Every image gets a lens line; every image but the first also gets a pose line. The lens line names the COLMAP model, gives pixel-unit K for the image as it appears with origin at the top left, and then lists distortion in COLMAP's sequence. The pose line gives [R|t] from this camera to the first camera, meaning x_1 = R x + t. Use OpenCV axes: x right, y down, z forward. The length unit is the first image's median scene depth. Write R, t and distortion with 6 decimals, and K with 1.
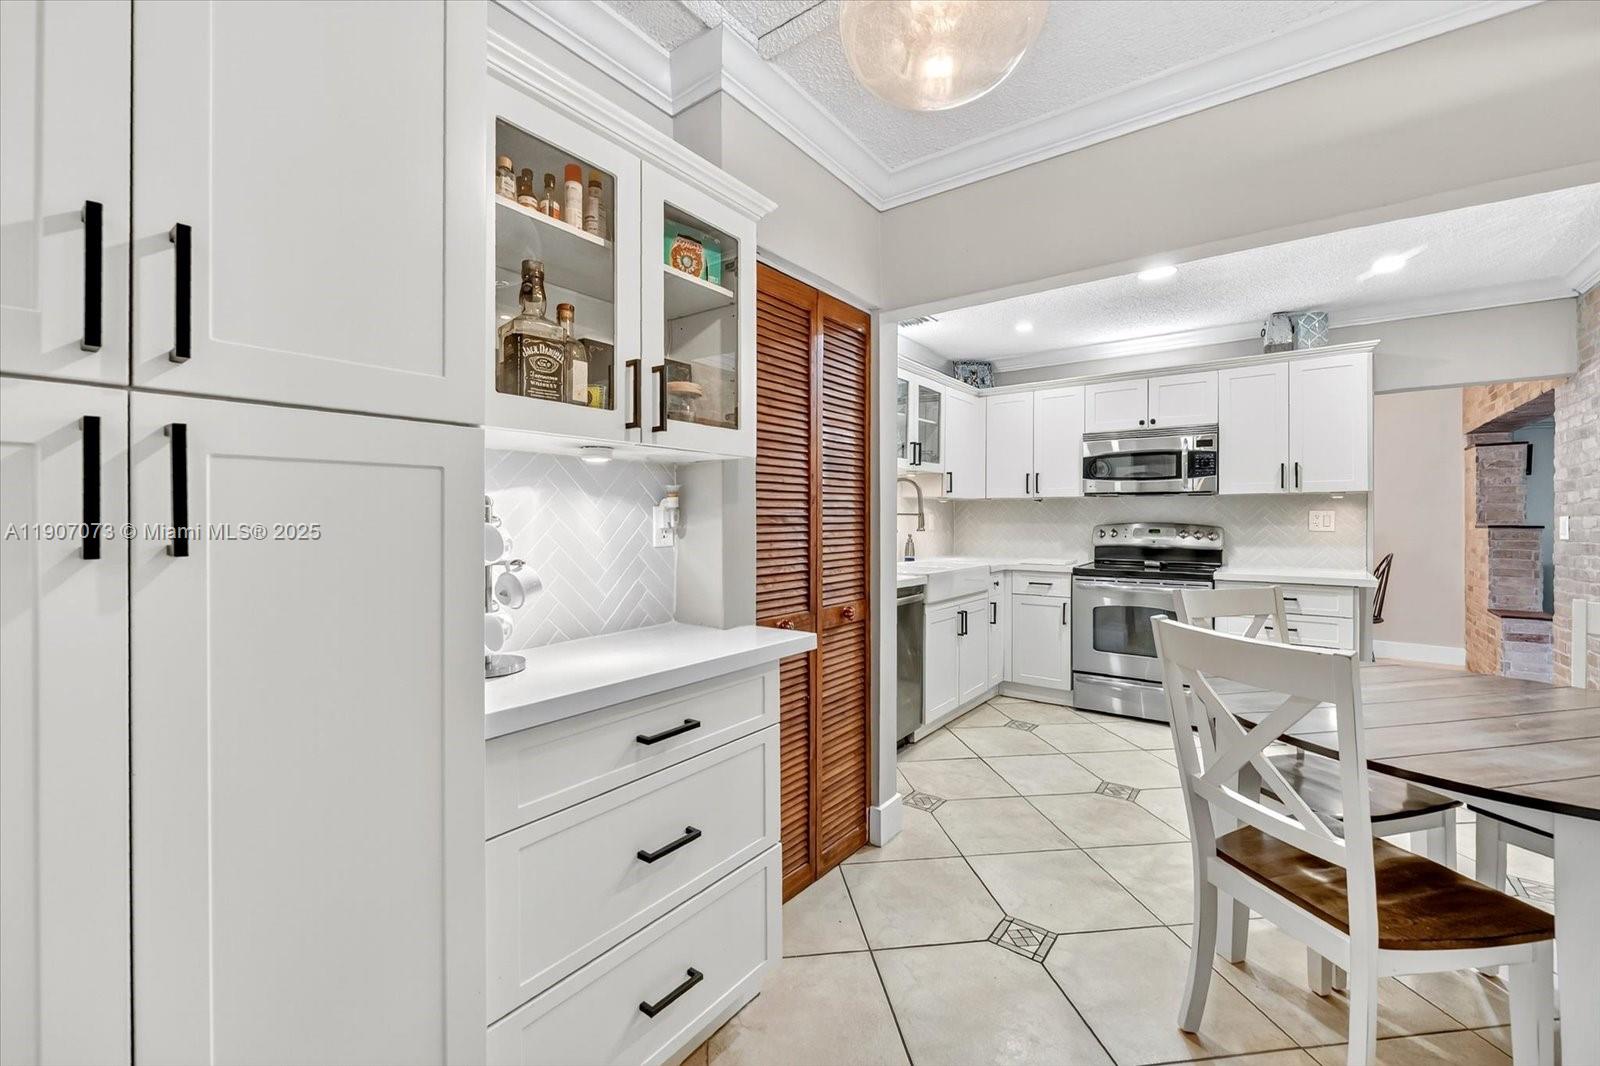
lens RADIAL K [[644.7, 0, 797.8], [0, 644.7, 525.8], [0, 0, 1]] dist [-0.004642, -0.000427]
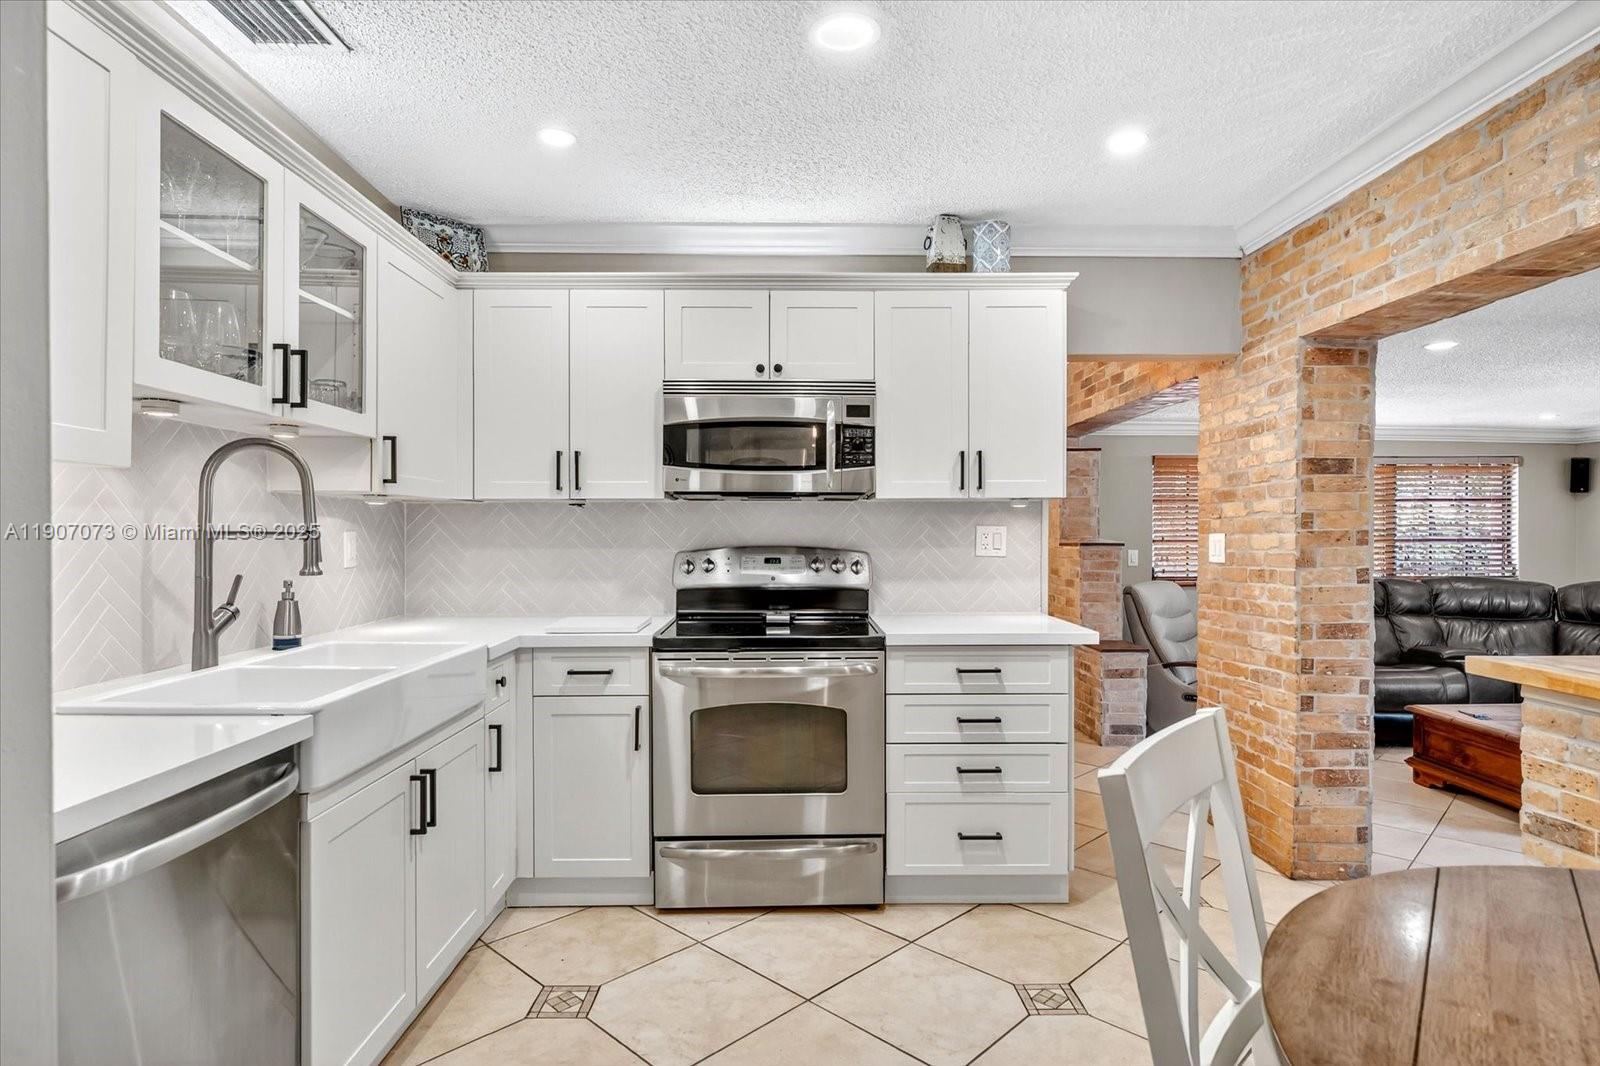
lens RADIAL K [[836.2, 0, 799.7], [0, 836.2, 537.5], [0, 0, 1]] dist [-0.005918, 0.000262]
pose [[0.785396, -0.007424, 0.618950, 0.109703], [0.010971, 0.999938, -0.001927, -0.011198], [-0.618897, 0.008304, 0.785428, 0.408391]]
